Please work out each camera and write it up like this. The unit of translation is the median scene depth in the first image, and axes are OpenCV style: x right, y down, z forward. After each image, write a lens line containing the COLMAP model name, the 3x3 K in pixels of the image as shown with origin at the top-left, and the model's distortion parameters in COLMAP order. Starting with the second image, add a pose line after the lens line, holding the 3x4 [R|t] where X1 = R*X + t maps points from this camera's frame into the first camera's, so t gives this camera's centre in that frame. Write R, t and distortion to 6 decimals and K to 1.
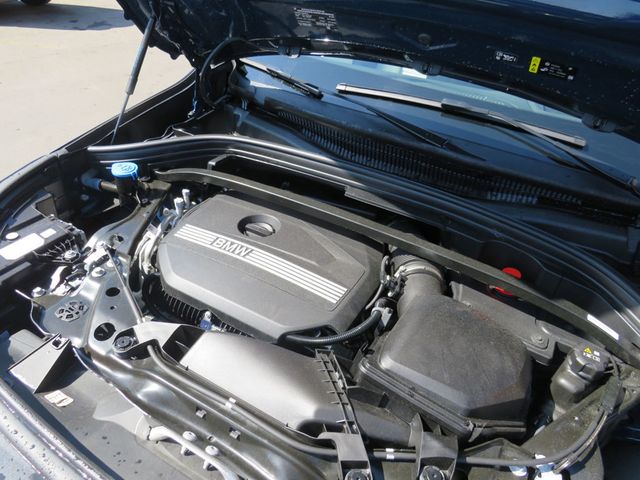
lens RADIAL K [[478.7, 0, 320.2], [0, 478.7, 234.3], [0, 0, 1]] dist [0.003796, 0.005564]
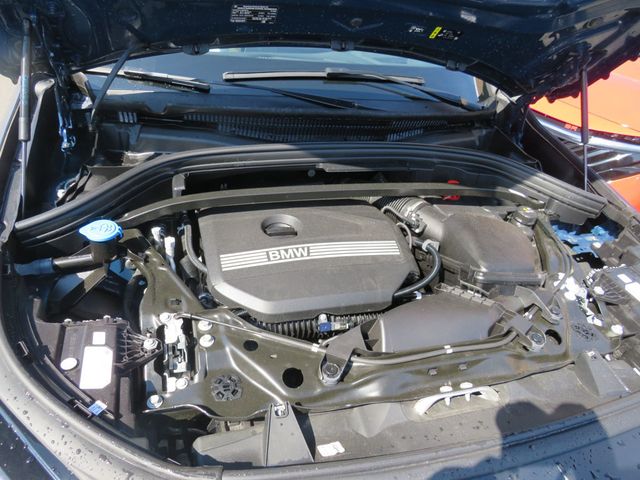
lens RADIAL K [[449.1, 0, 320.0], [0, 449.1, 240.0], [0, 0, 1]] dist [-0.031060, -0.003043]
pose [[0.710314, -0.411731, 0.570904, -0.627665], [0.335466, 0.911057, 0.239662, -0.193417], [-0.618802, 0.021284, 0.785258, 0.189072]]
